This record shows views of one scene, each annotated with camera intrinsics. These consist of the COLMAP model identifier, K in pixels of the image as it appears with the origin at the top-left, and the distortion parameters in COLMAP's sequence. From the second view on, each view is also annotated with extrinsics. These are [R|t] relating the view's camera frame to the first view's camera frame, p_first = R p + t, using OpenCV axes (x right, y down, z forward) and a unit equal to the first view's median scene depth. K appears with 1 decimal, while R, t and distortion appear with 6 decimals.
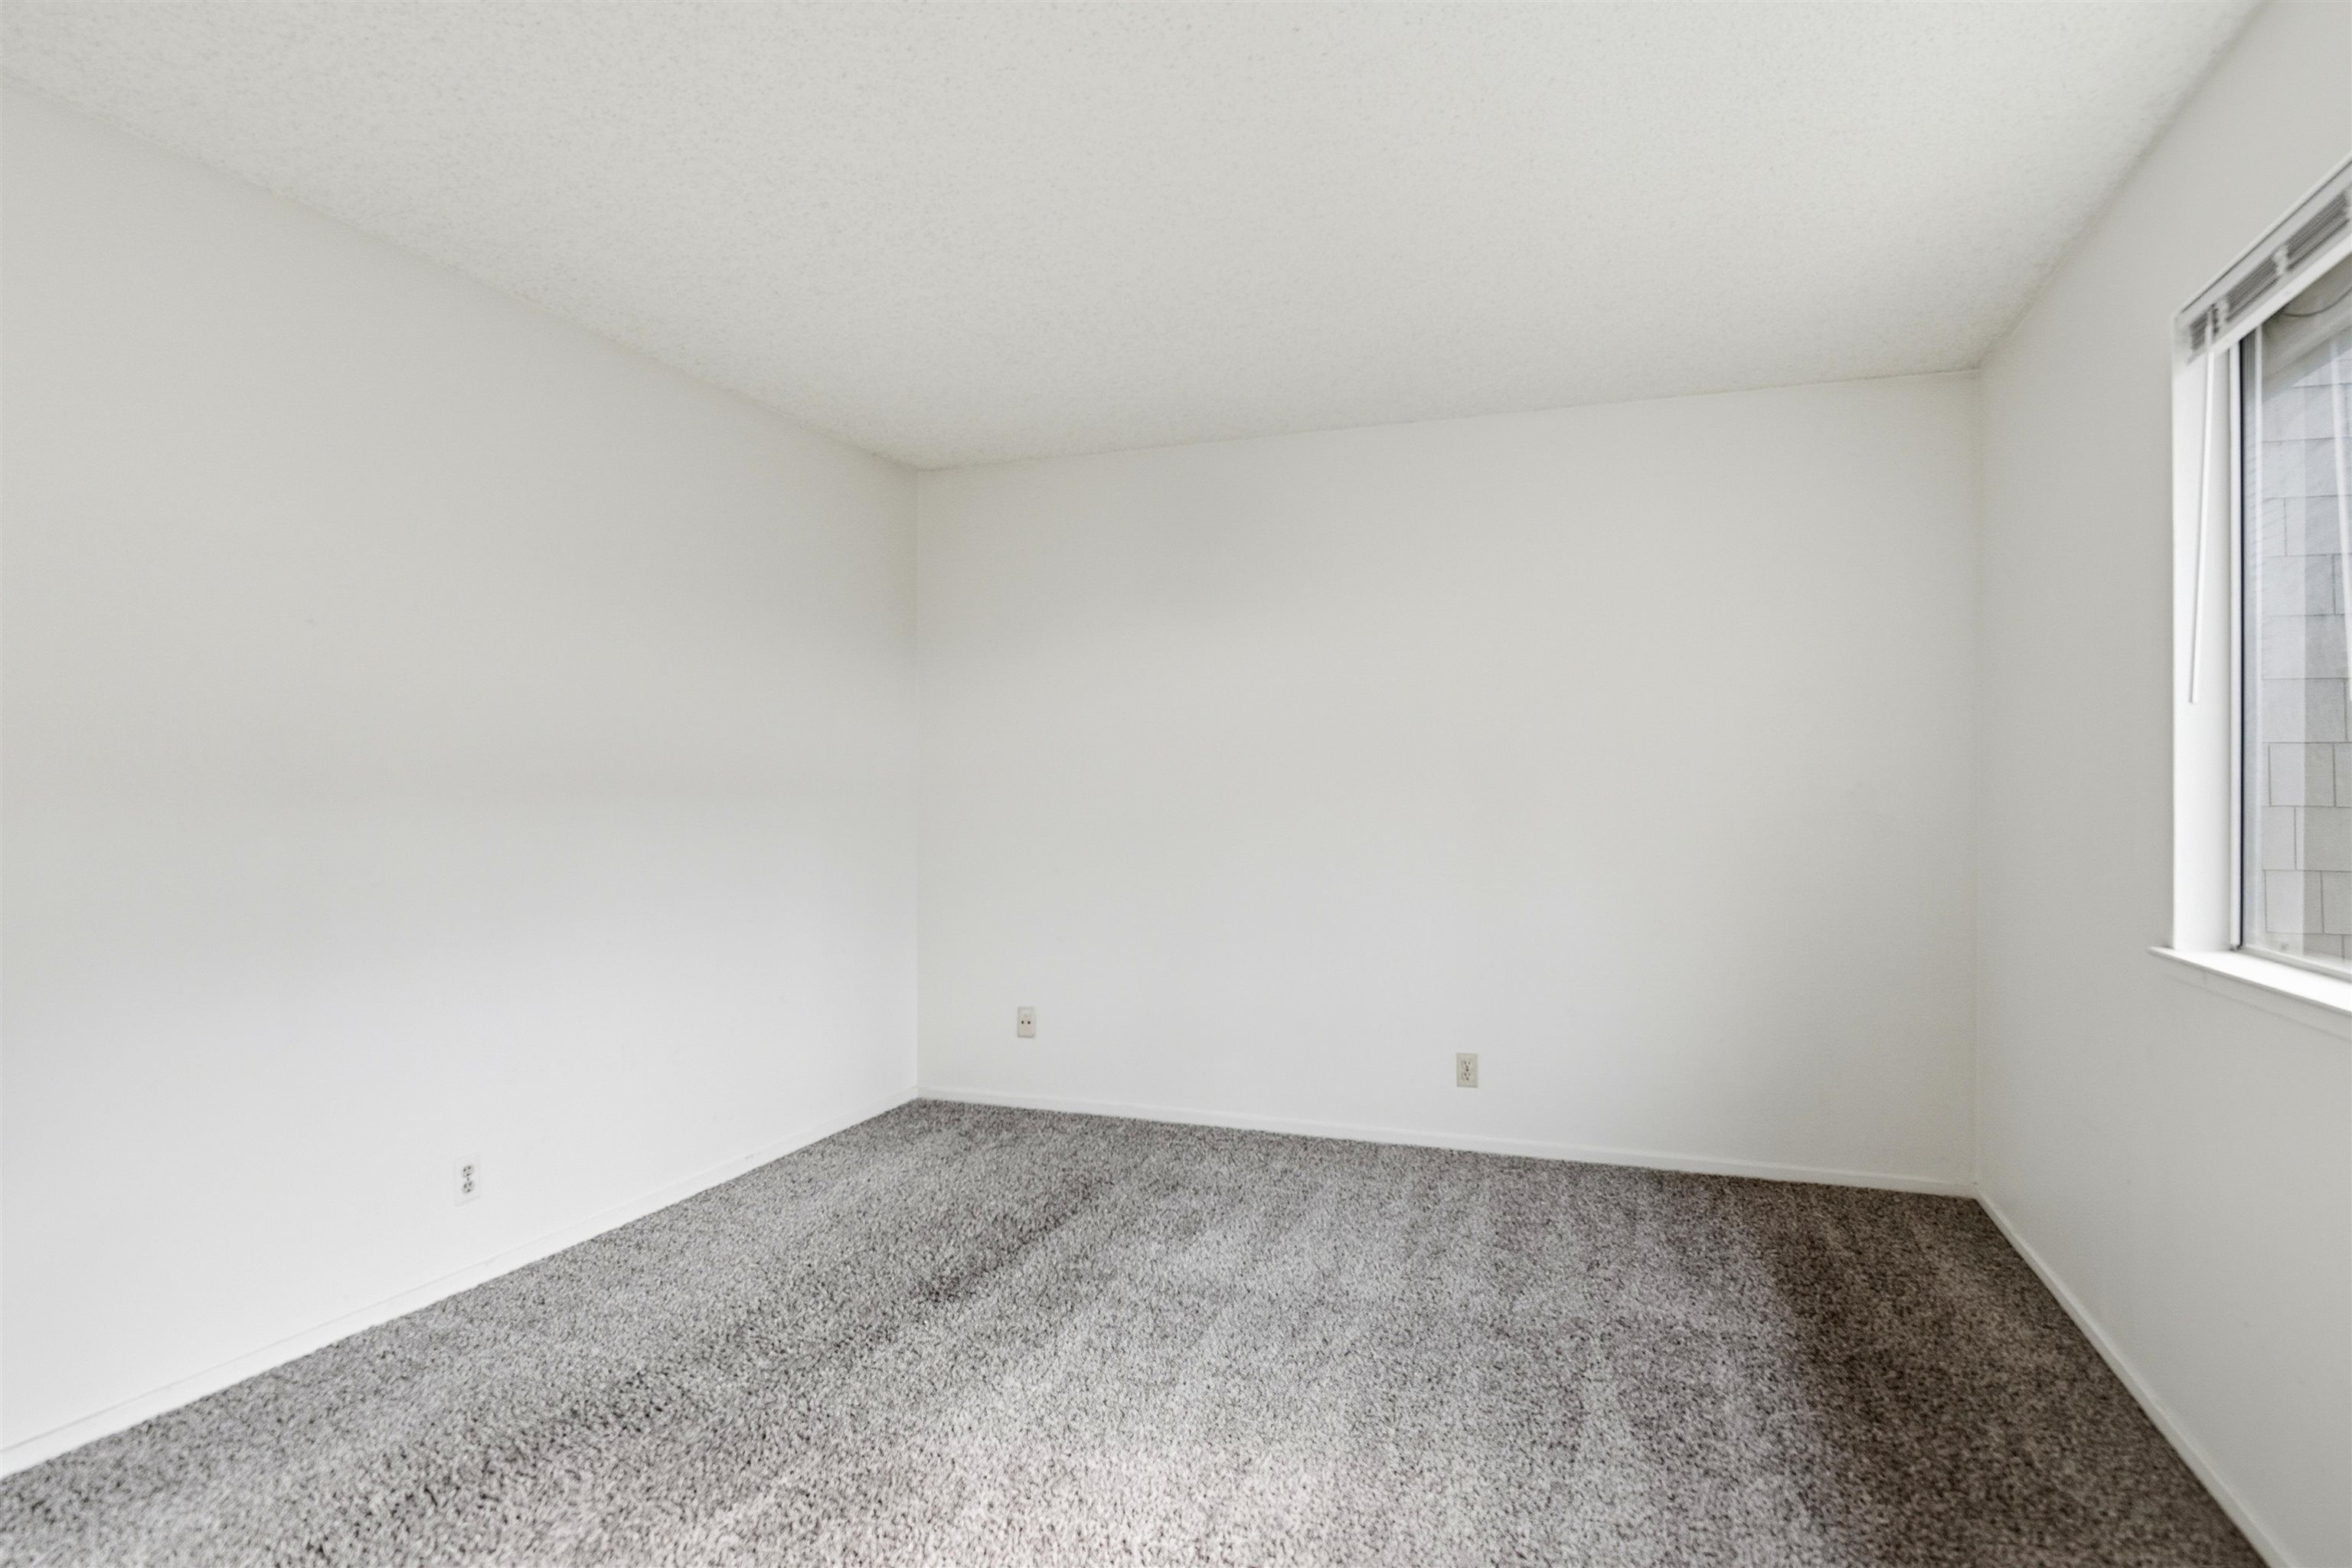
lens RADIAL K [[1248.8, 0, 1184.0], [0, 1248.8, 787.6], [0, 0, 1]] dist [-0.016903, -0.000851]
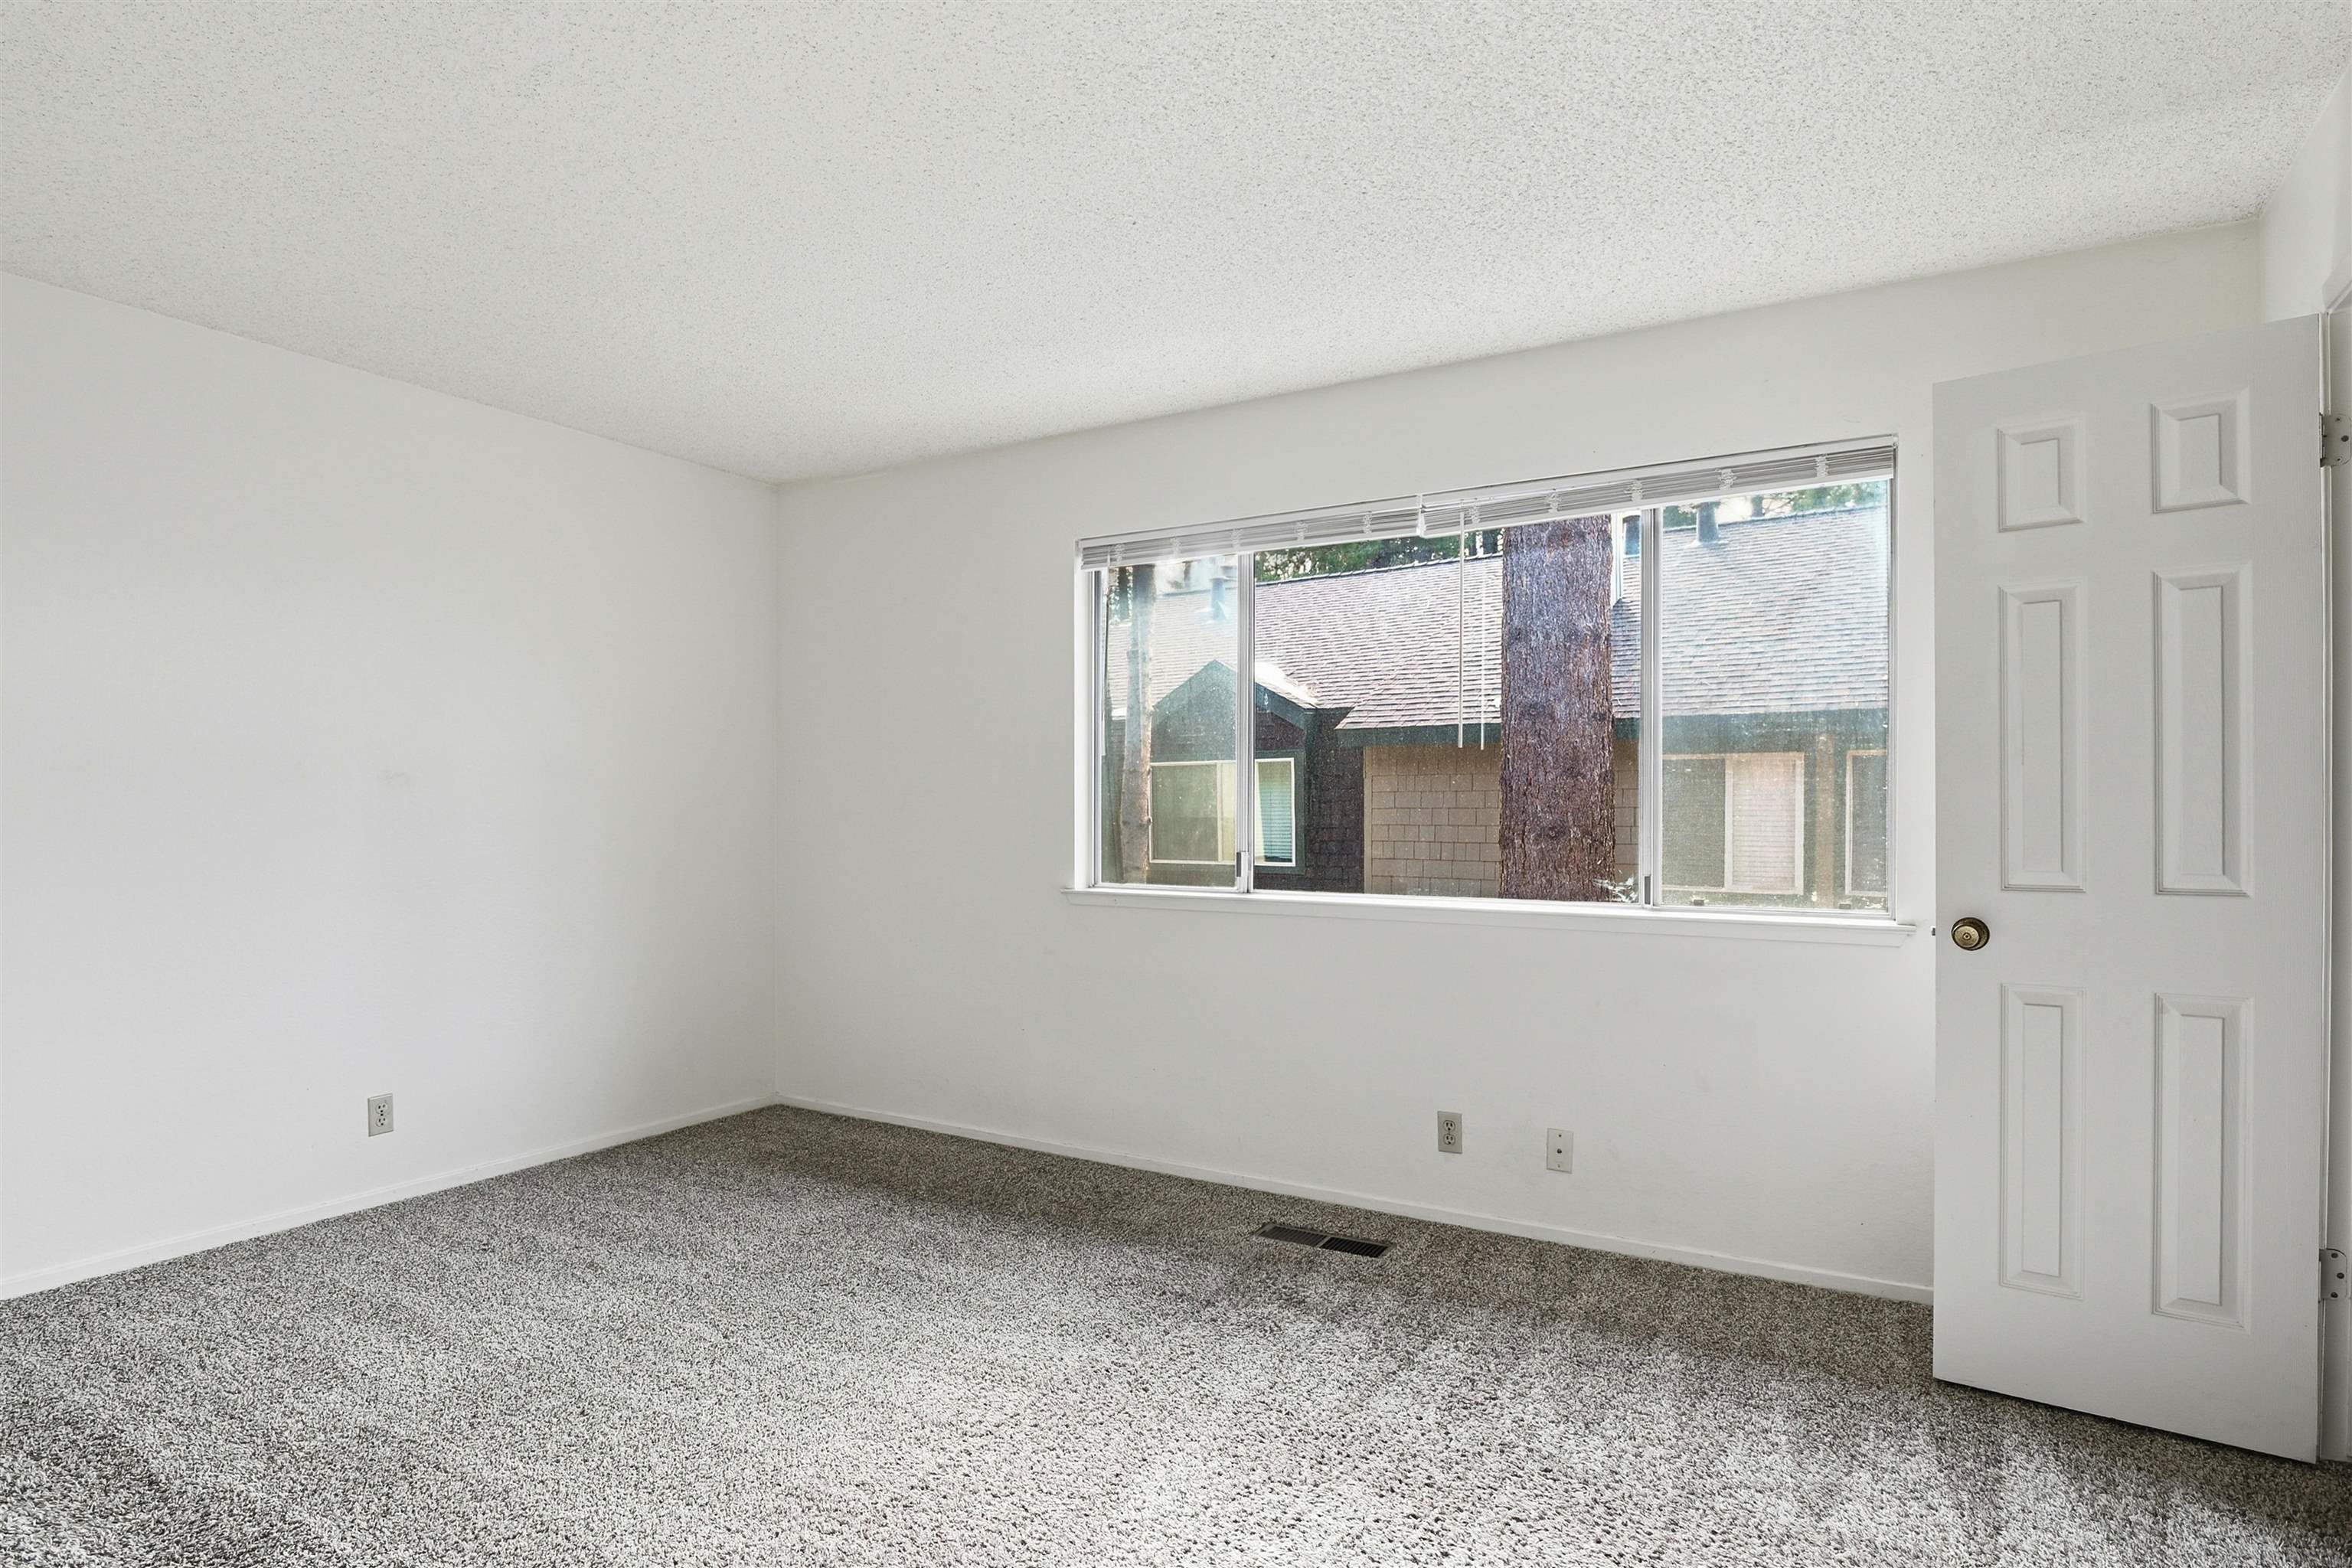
lens RADIAL K [[1248.8, 0, 1177.6], [0, 1248.8, 807.8], [0, 0, 1]] dist [-0.016903, -0.000851]
pose [[0.194307, -0.005572, 0.980925, -0.648810], [0.001529, 0.999984, 0.005377, 0.006896], [-0.980940, 0.000455, 0.194312, 0.343096]]
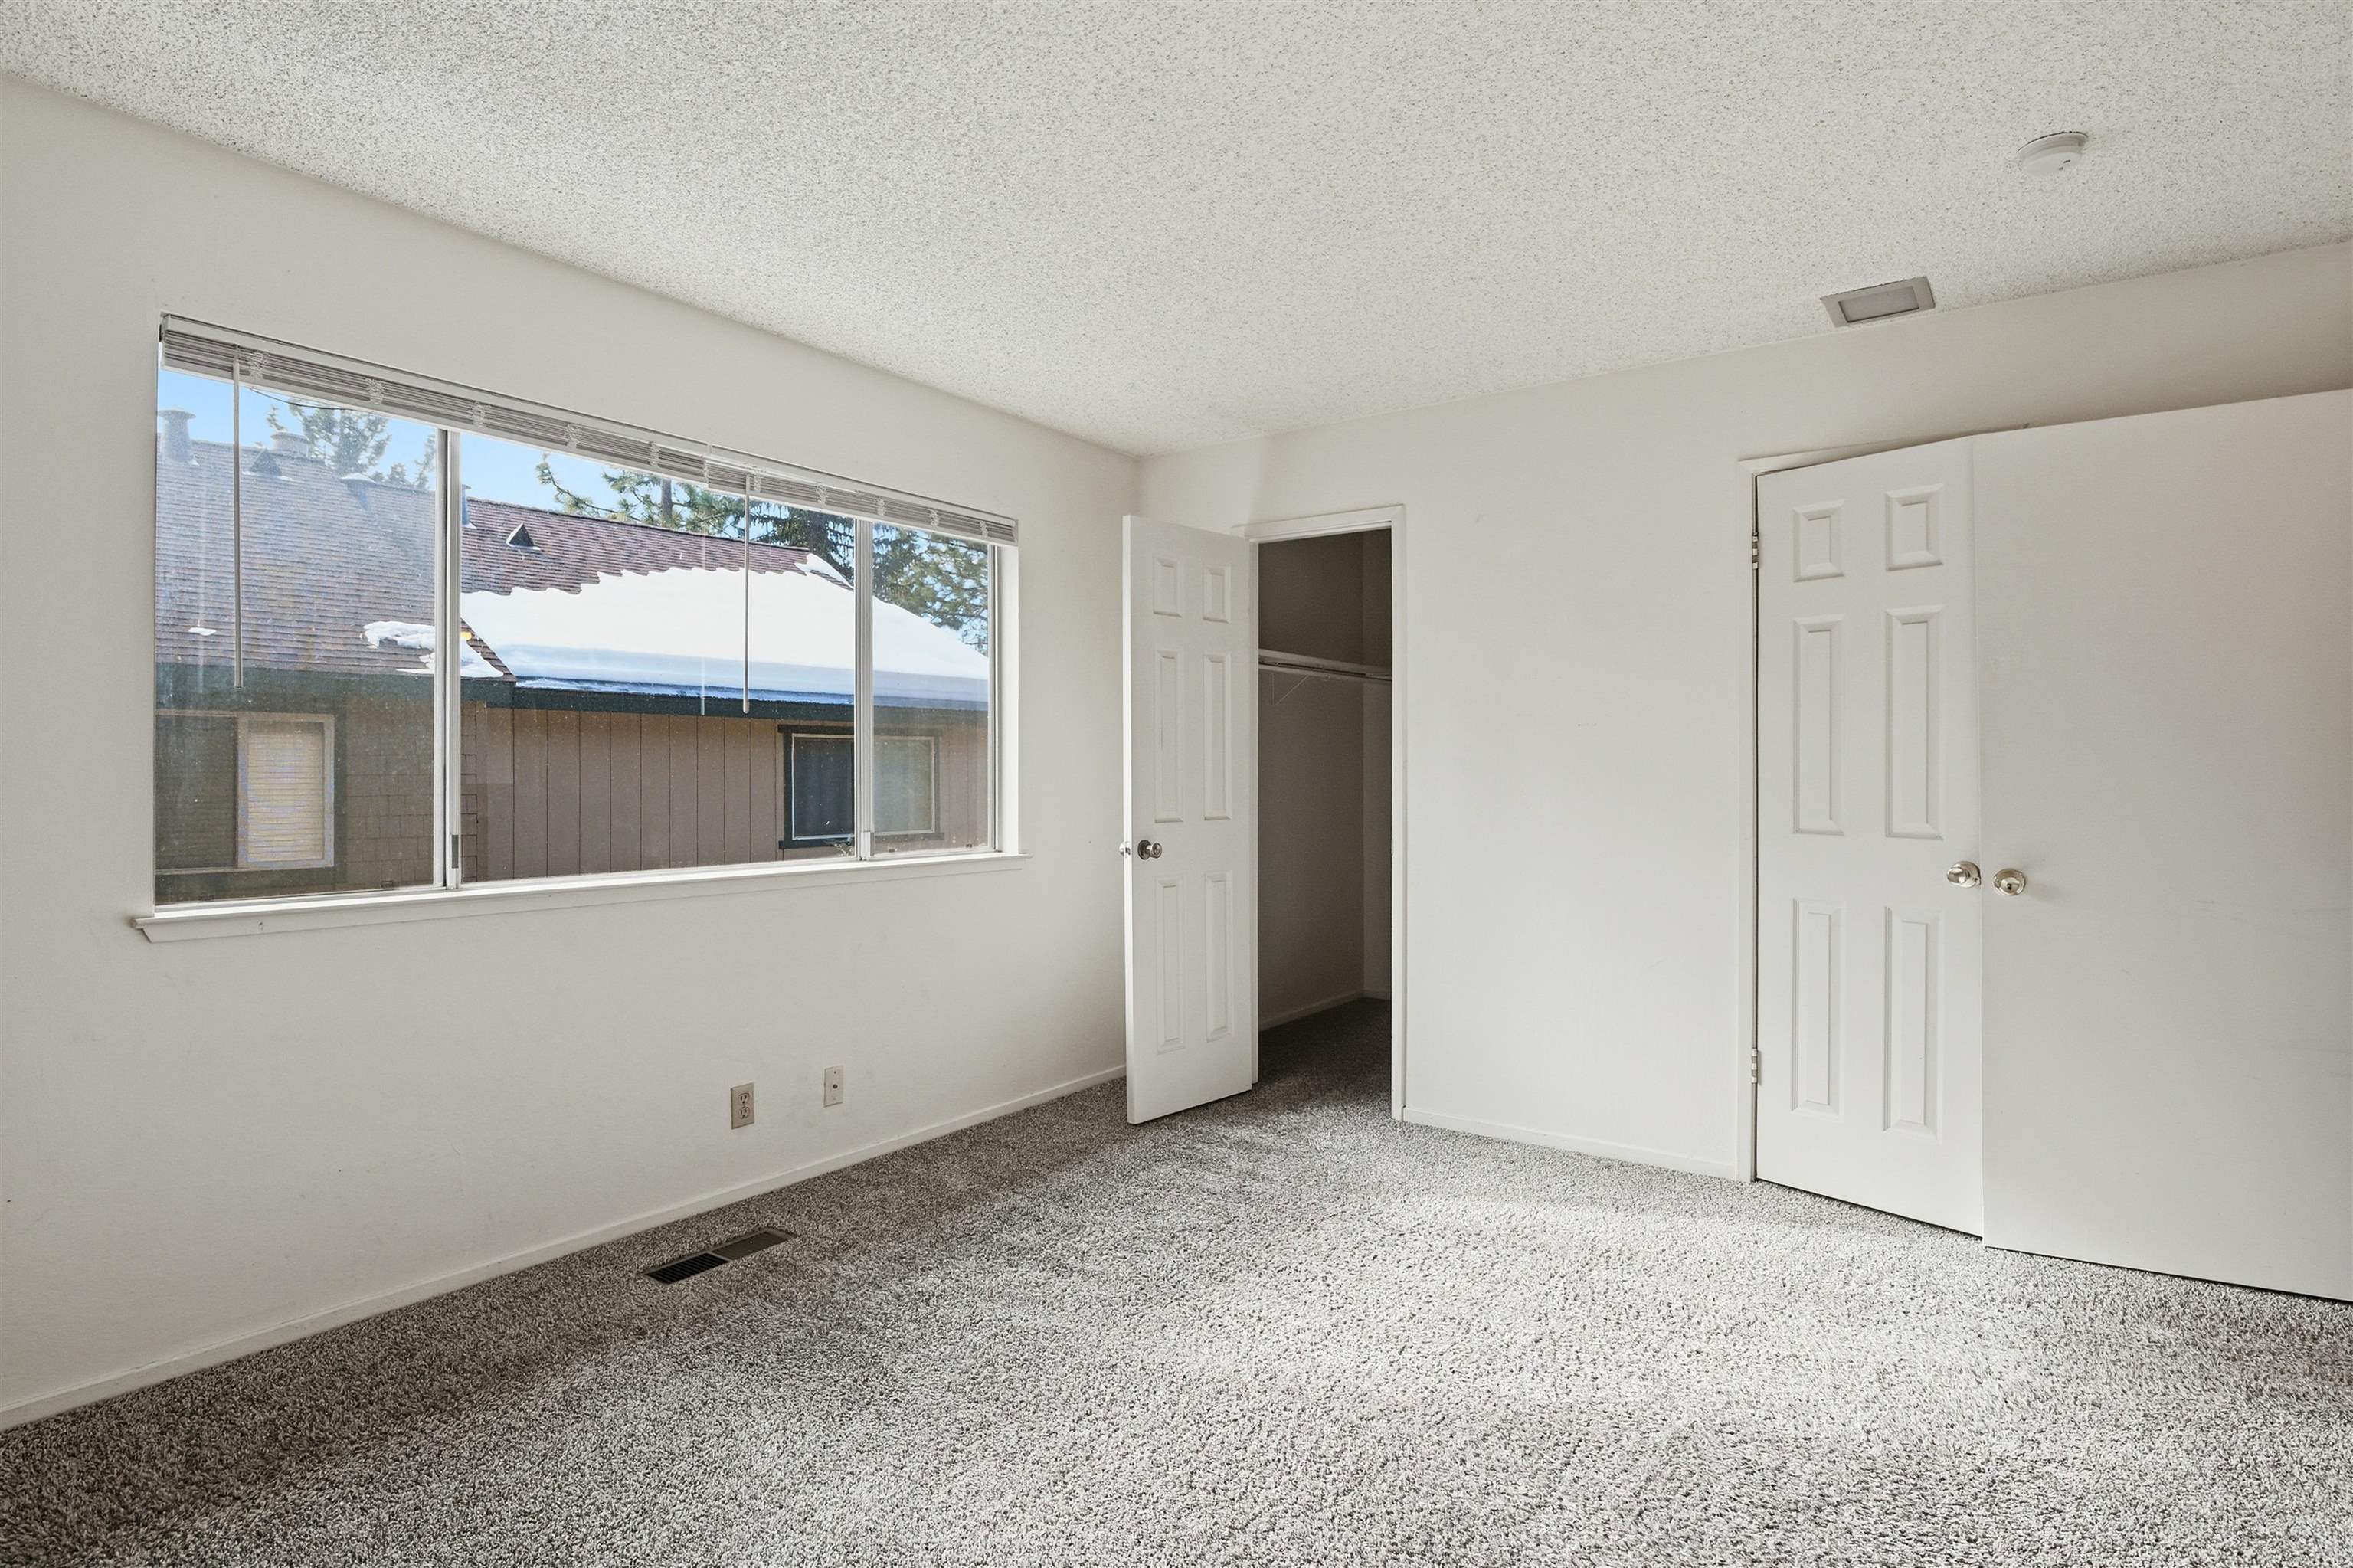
lens RADIAL K [[1249.4, 0, 1169.0], [0, 1249.4, 769.4], [0, 0, 1]] dist [-0.016903, -0.000851]
pose [[-0.962918, -0.004387, 0.269759, -0.213704], [-0.005190, 0.999984, -0.002265, 0.008691], [-0.269745, -0.003581, -0.962925, 1.177977]]
